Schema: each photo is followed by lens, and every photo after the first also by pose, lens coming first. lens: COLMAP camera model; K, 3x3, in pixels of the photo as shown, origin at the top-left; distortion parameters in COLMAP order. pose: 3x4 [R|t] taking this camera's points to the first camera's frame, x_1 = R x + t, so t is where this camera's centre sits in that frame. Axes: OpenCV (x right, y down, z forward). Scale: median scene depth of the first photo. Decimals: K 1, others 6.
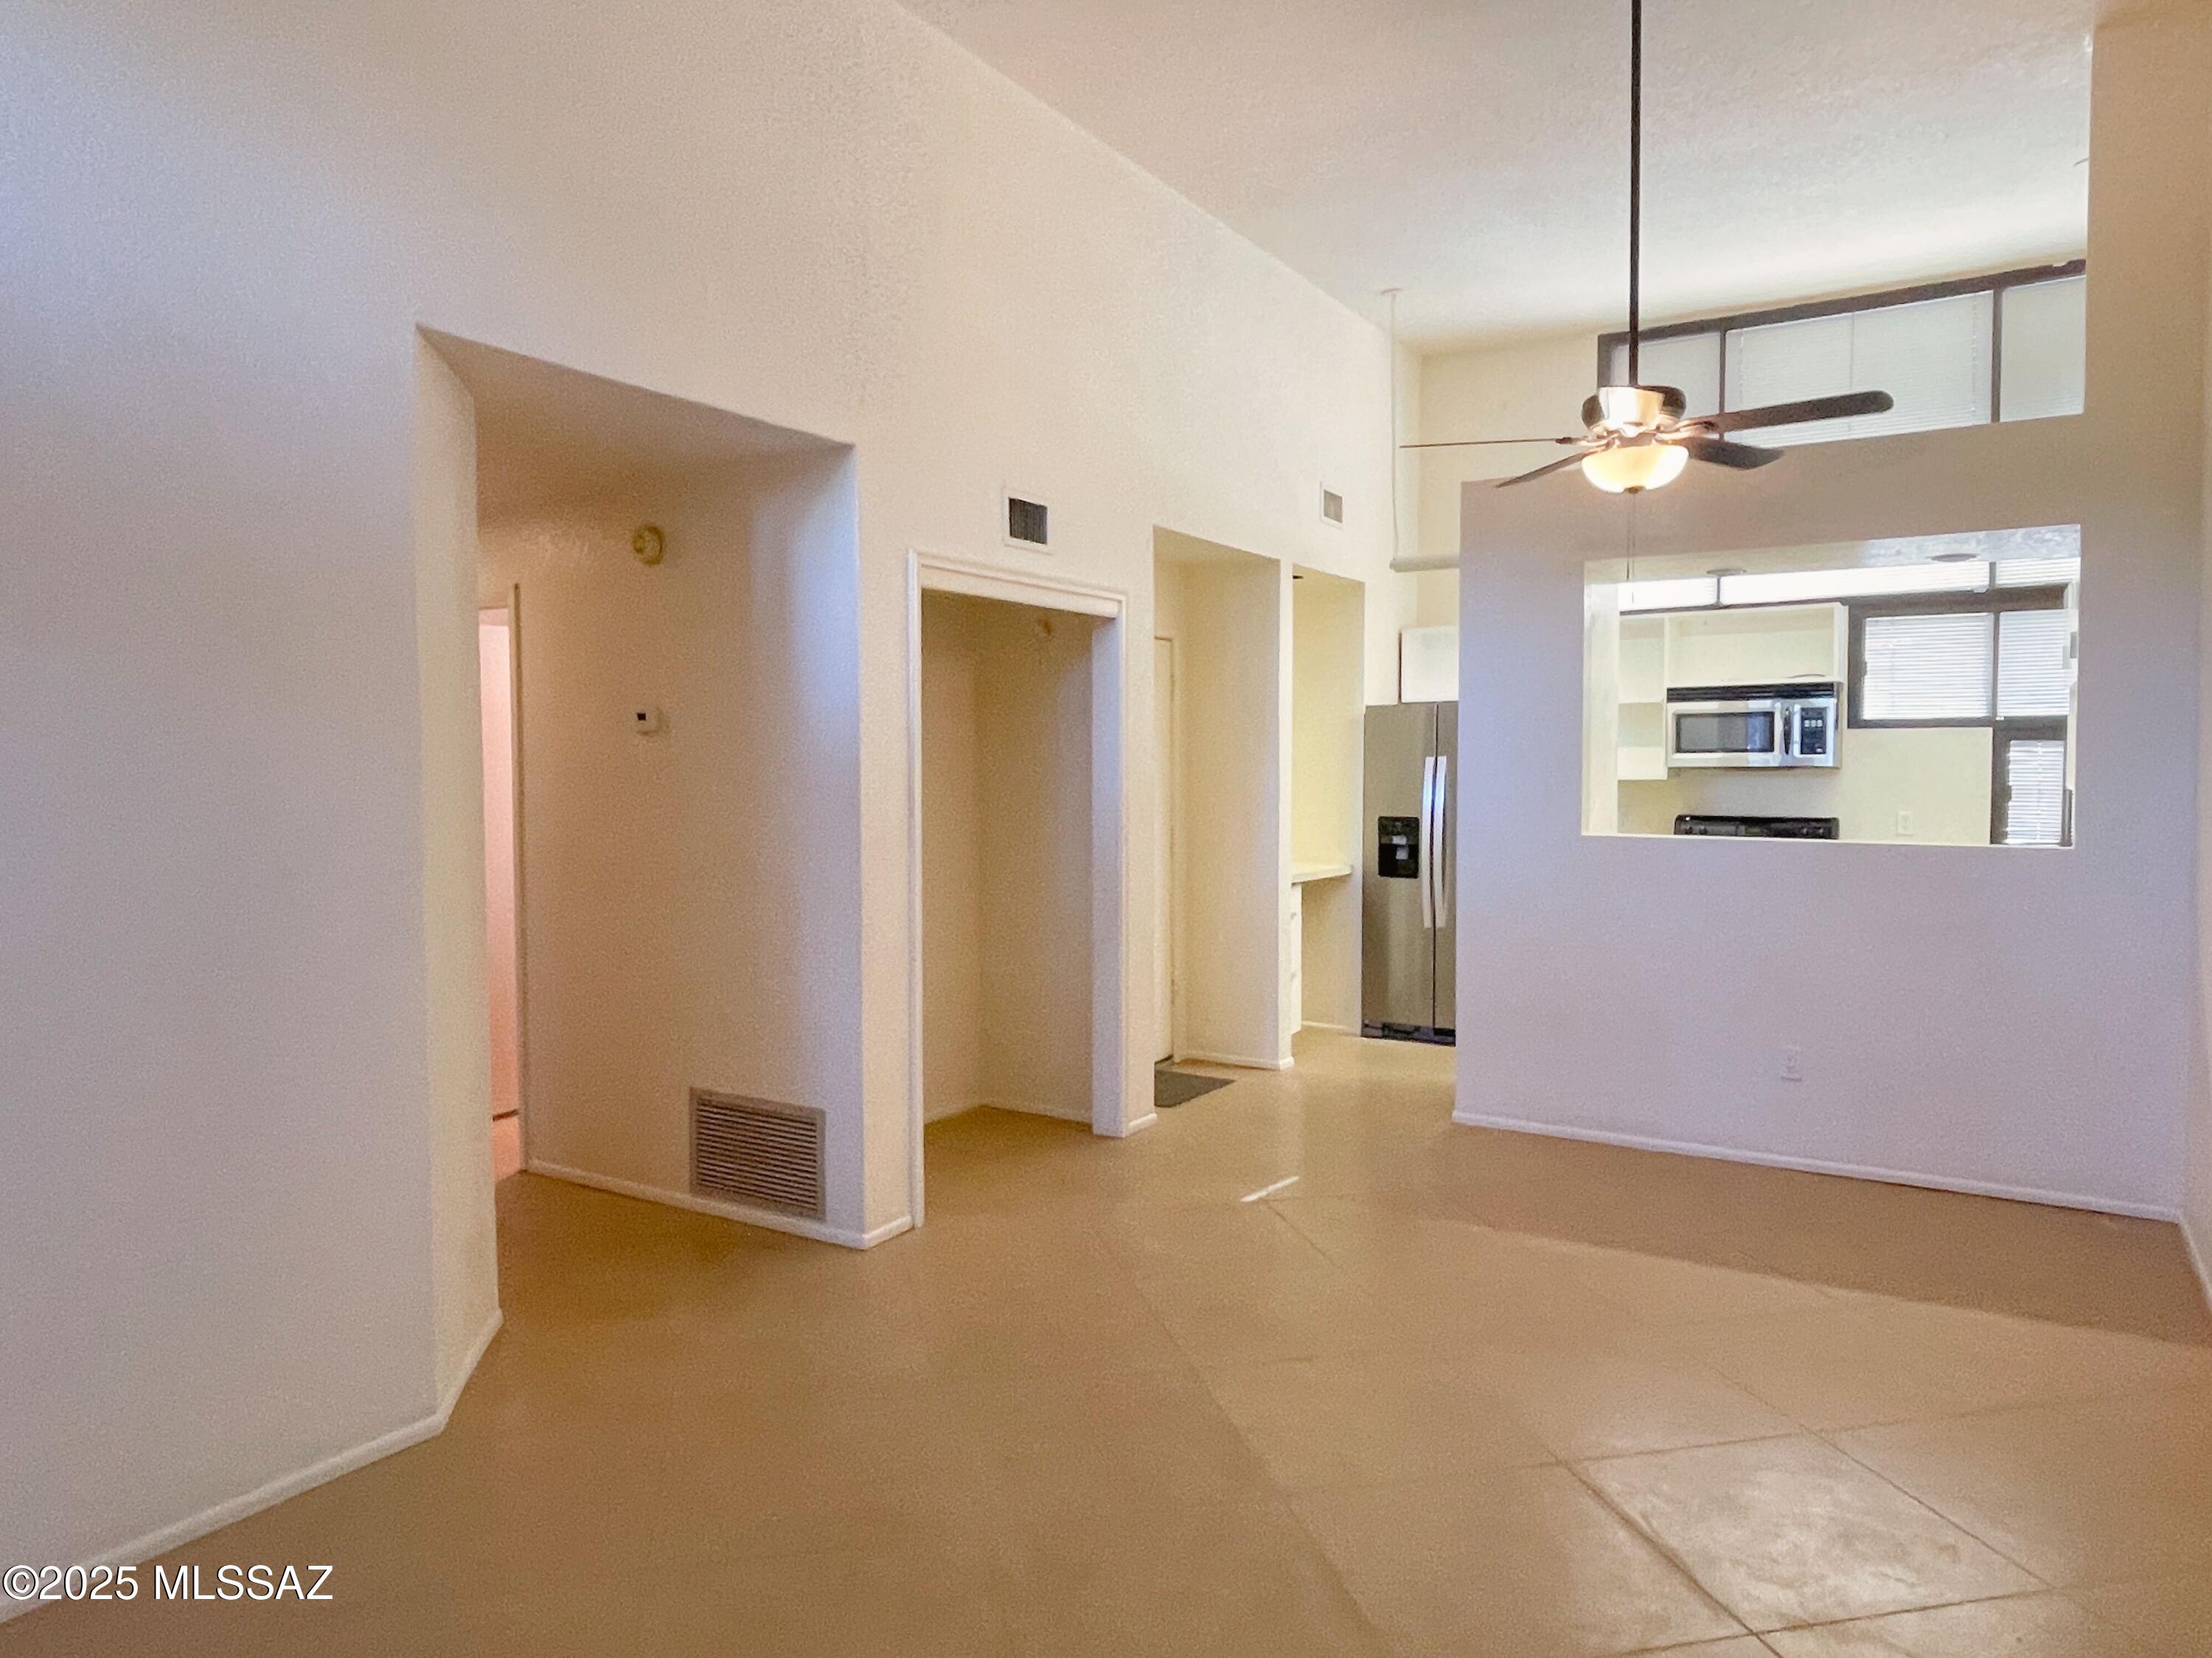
lens RADIAL K [[1373.5, 0, 1097.8], [0, 1373.5, 826.6], [0, 0, 1]] dist [-0.024638, 0.000169]
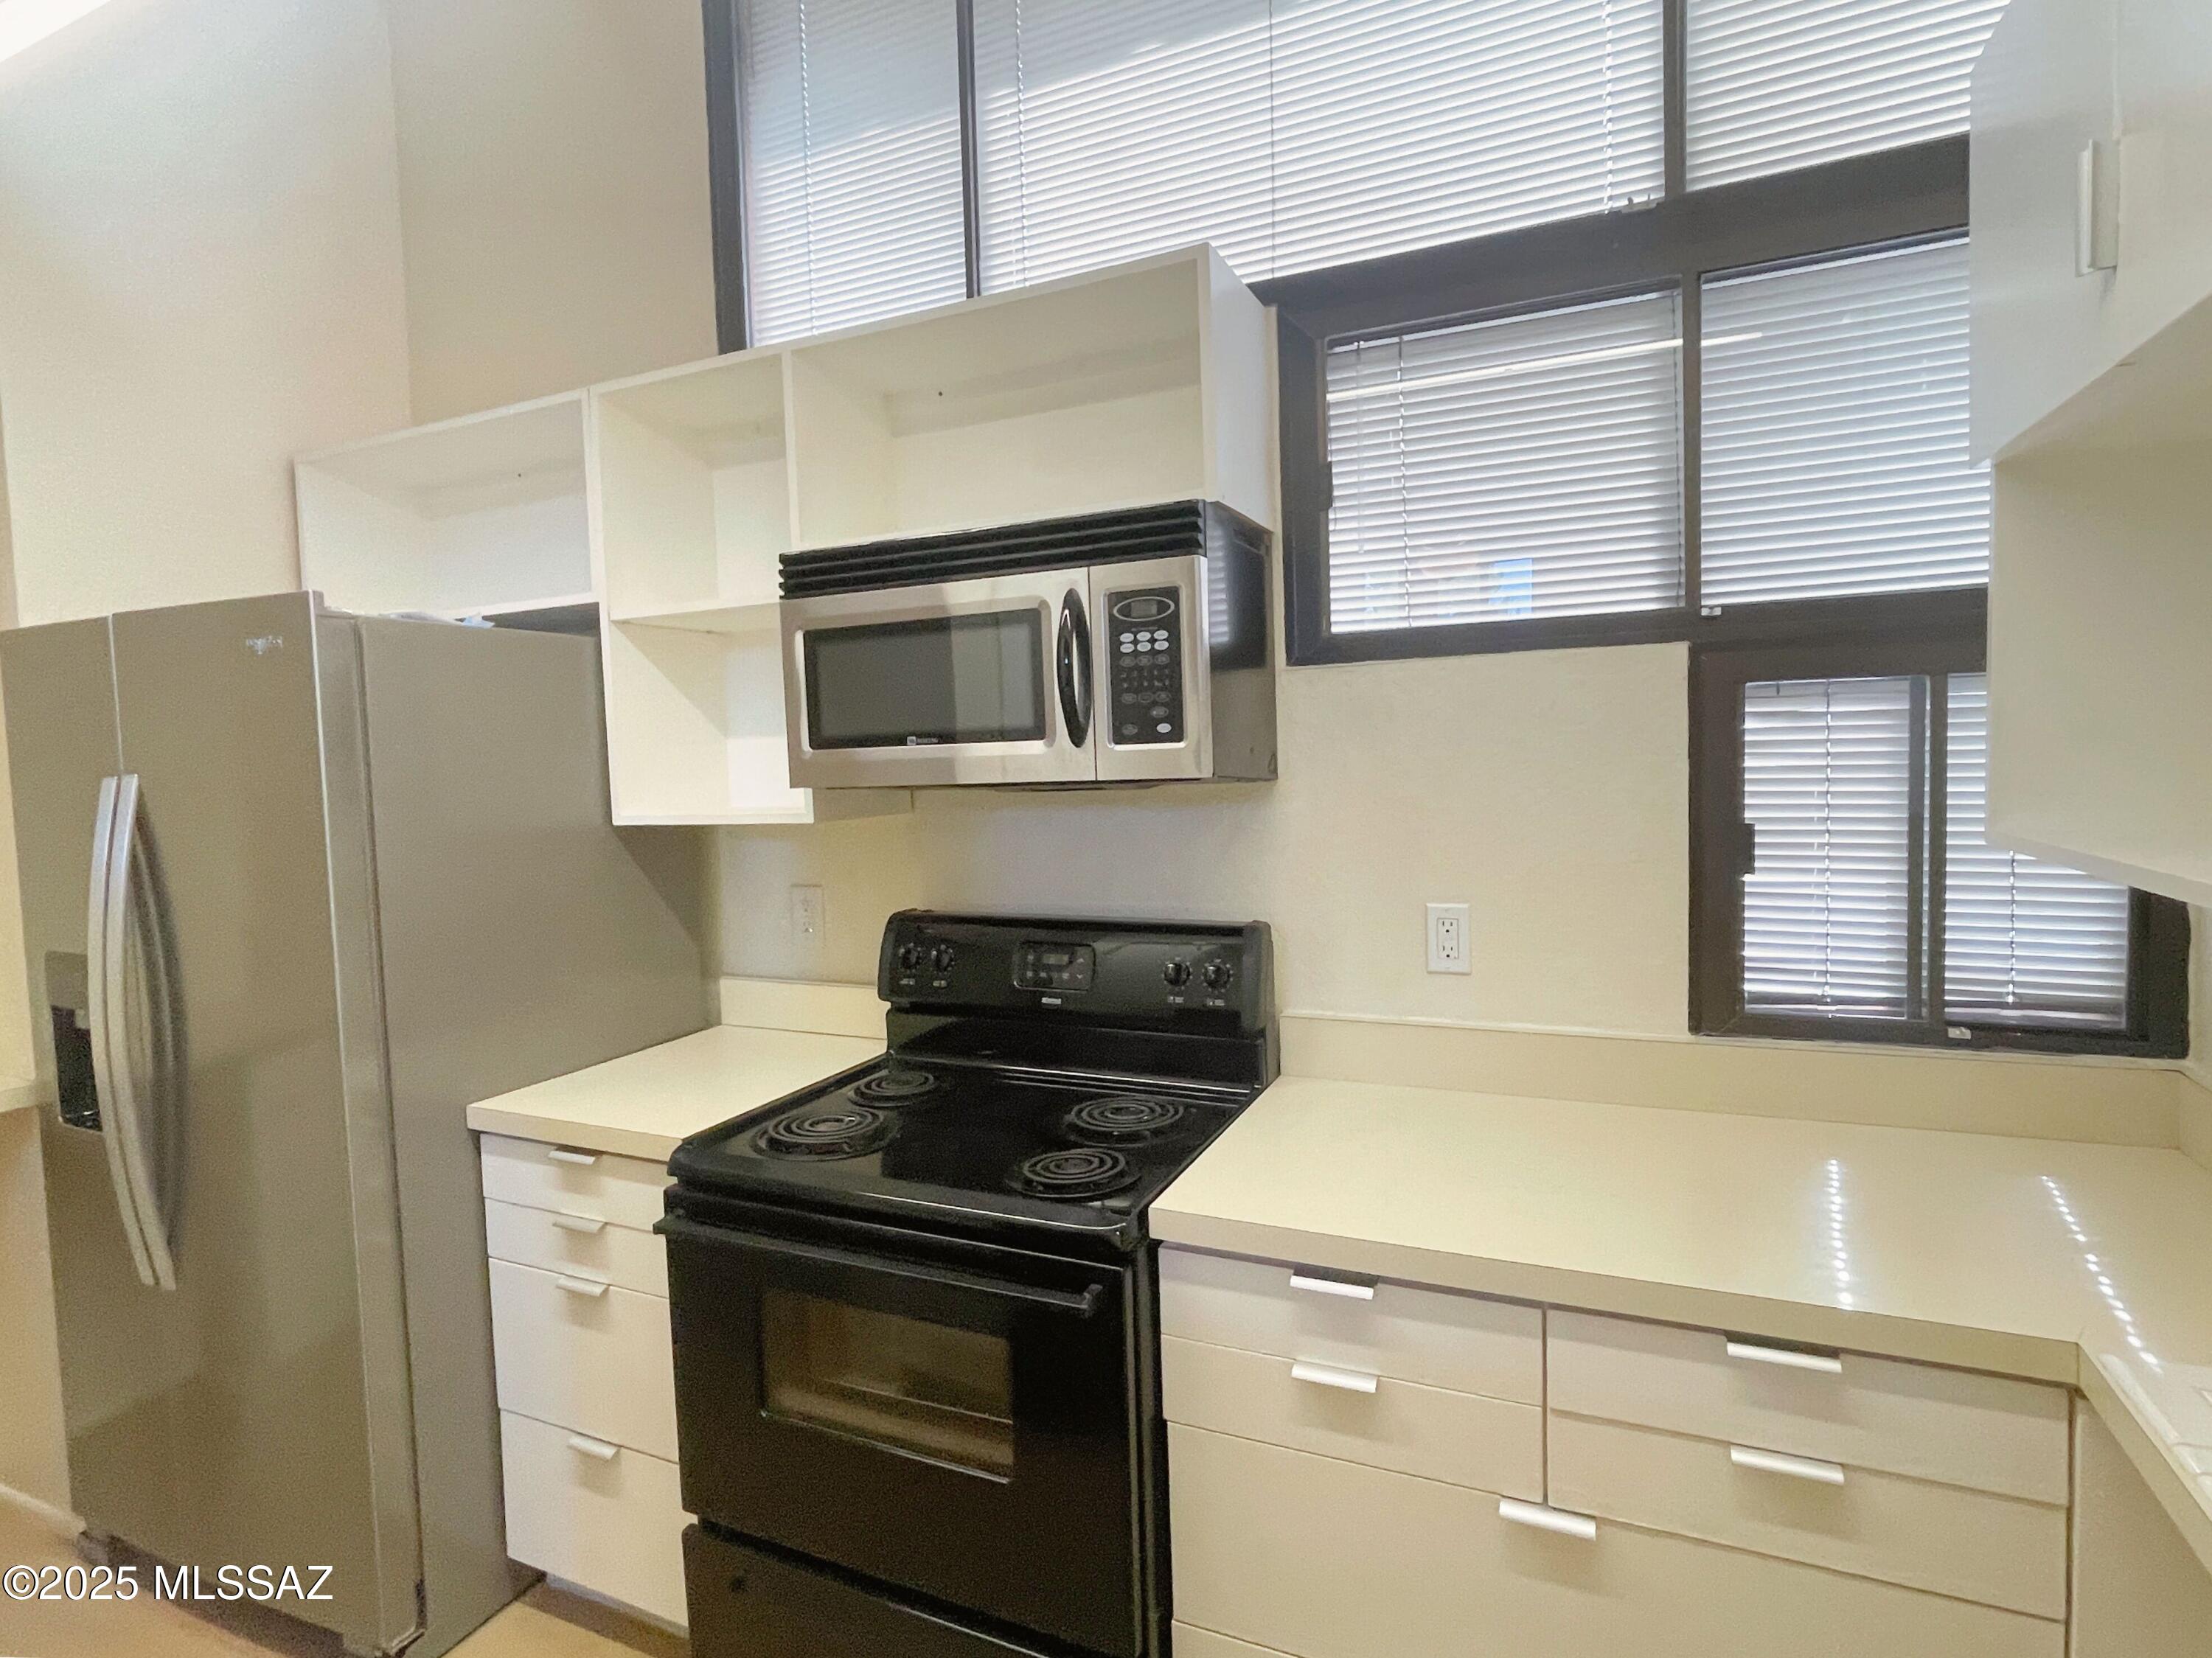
lens RADIAL K [[1077.2, 0, 1100.8], [0, 1077.2, 772.4], [0, 0, 1]] dist [-0.030430, 0.000061]
pose [[0.987581, -0.038203, 0.152393, 0.475676], [0.038903, 0.999242, -0.001612, -0.046300], [-0.152216, 0.007521, 0.988319, 0.762321]]
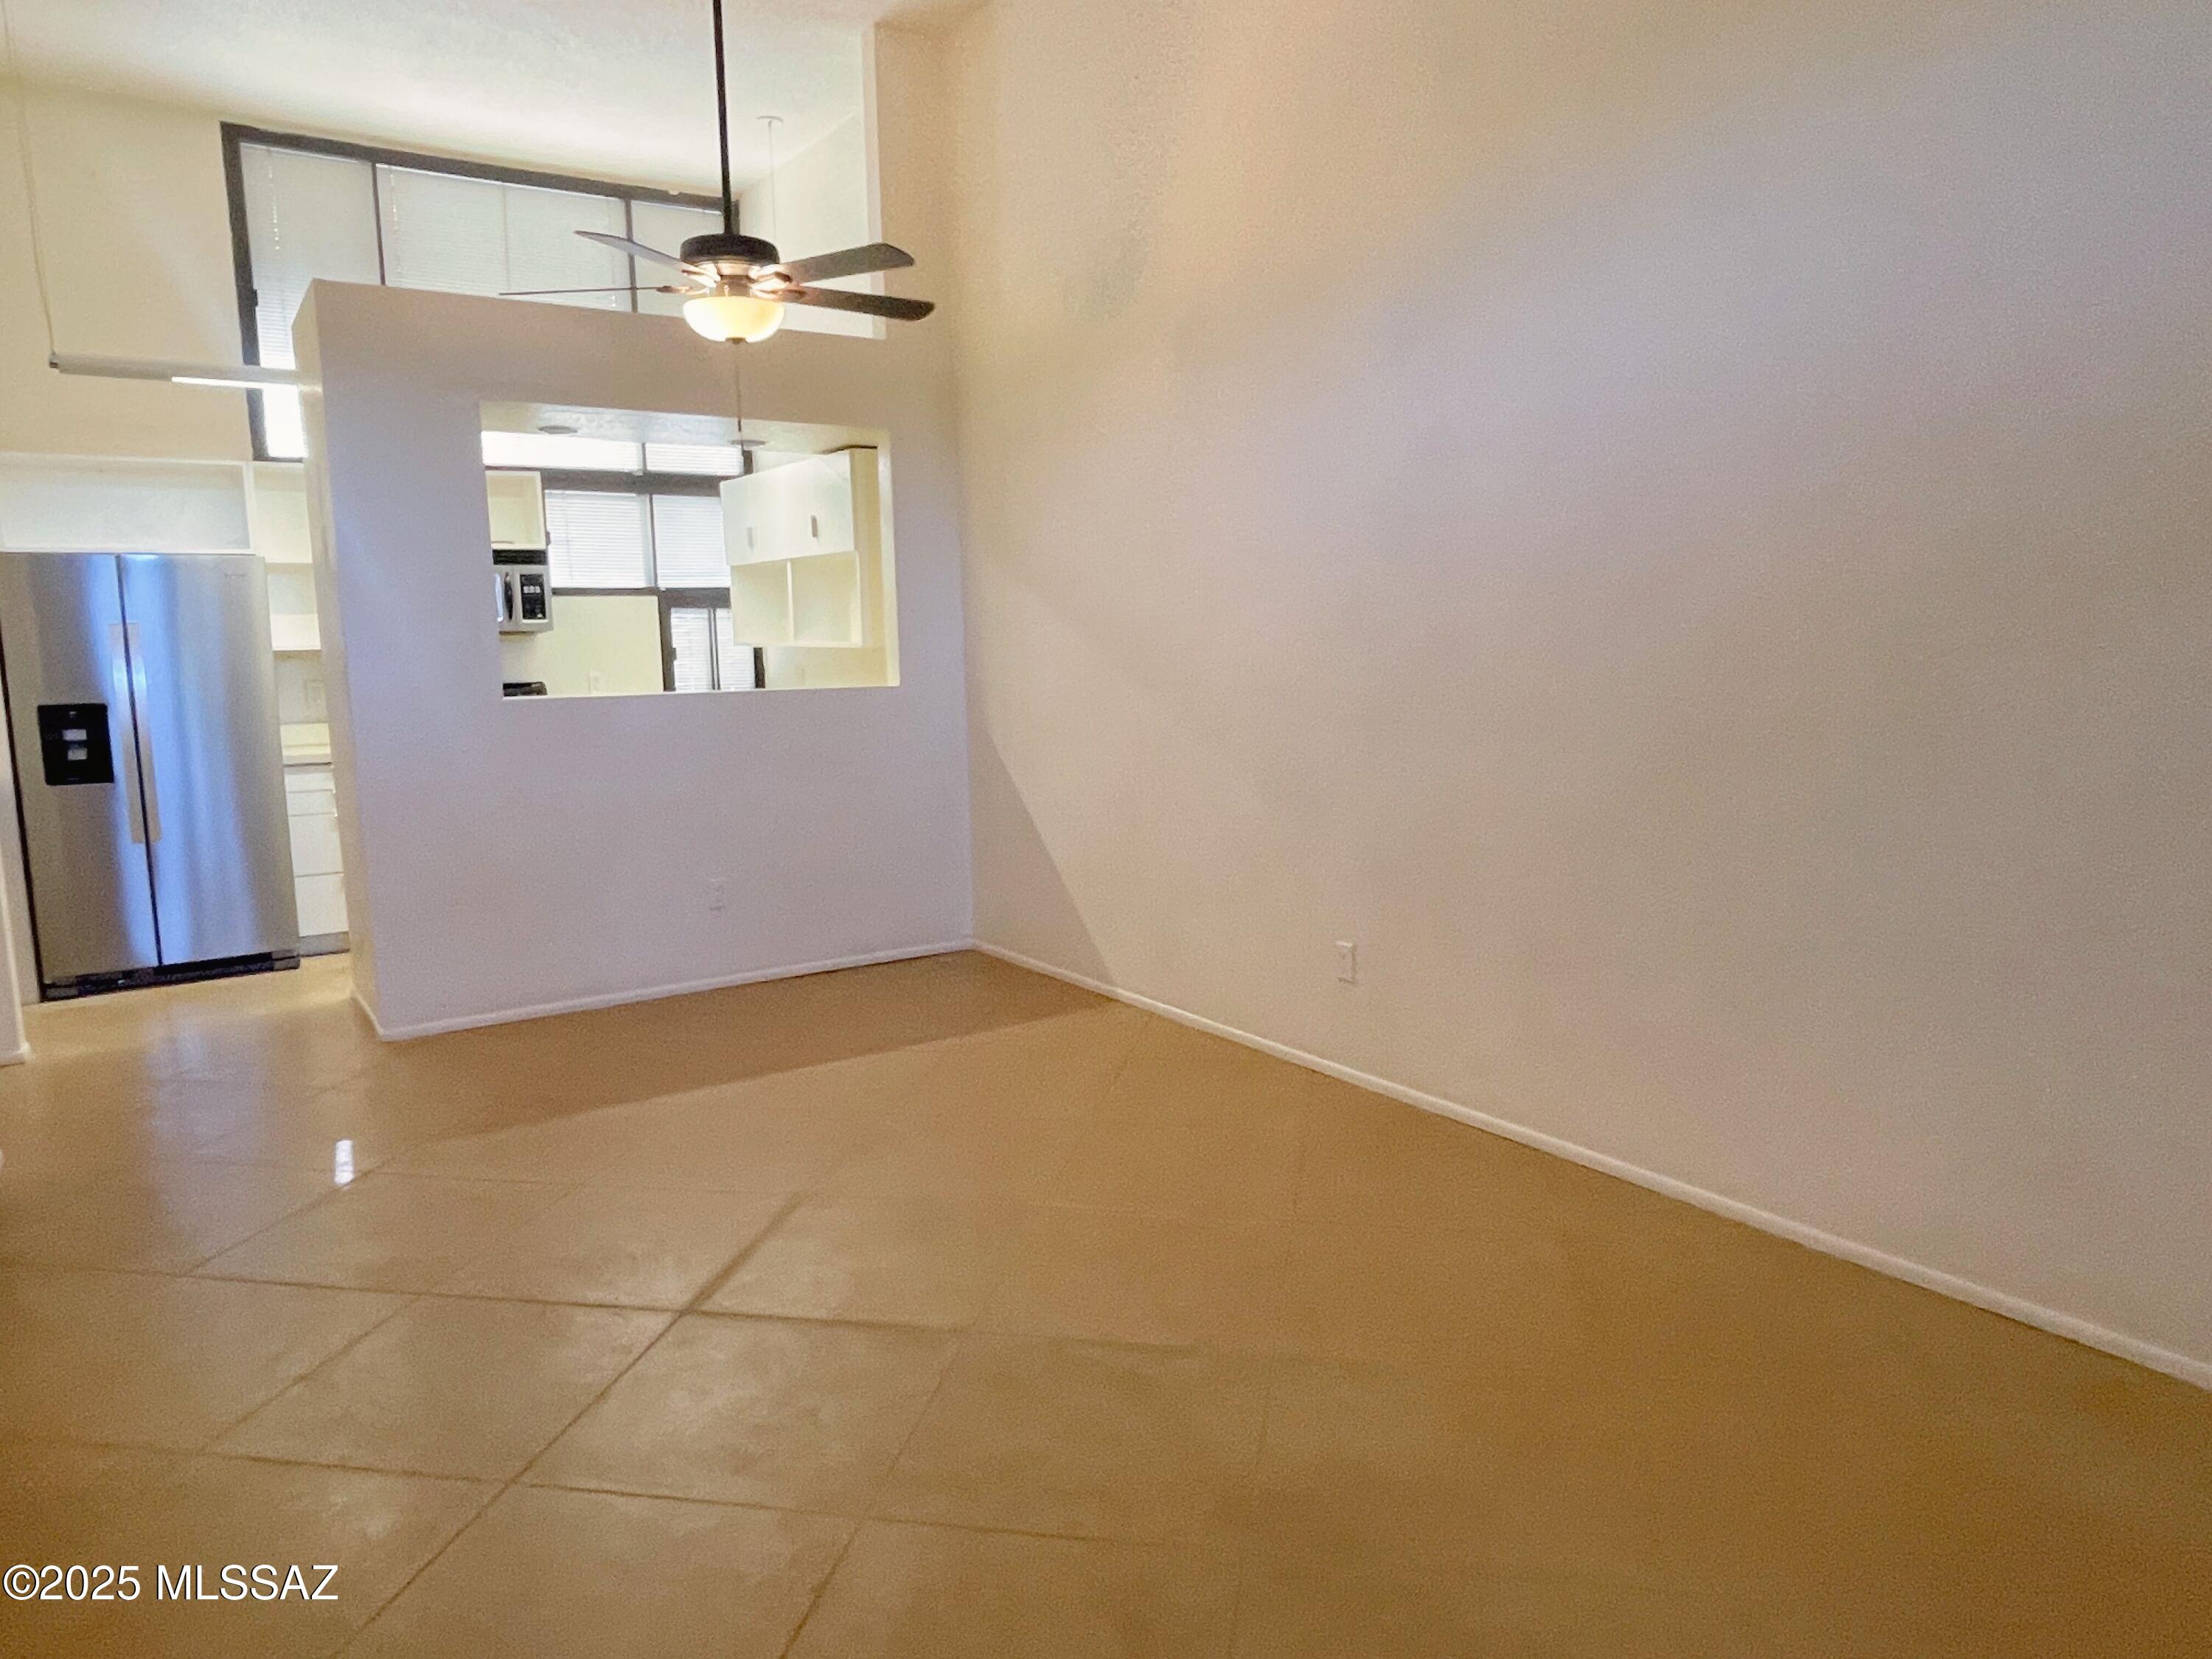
lens RADIAL K [[1373.3, 0, 1097.8], [0, 1373.3, 827.1], [0, 0, 1]] dist [-0.024638, 0.000169]
pose [[0.390236, -0.132273, 0.911164, -0.271648], [0.057156, 0.991198, 0.119412, 0.003536], [-0.918939, 0.005480, 0.394361, 0.200915]]
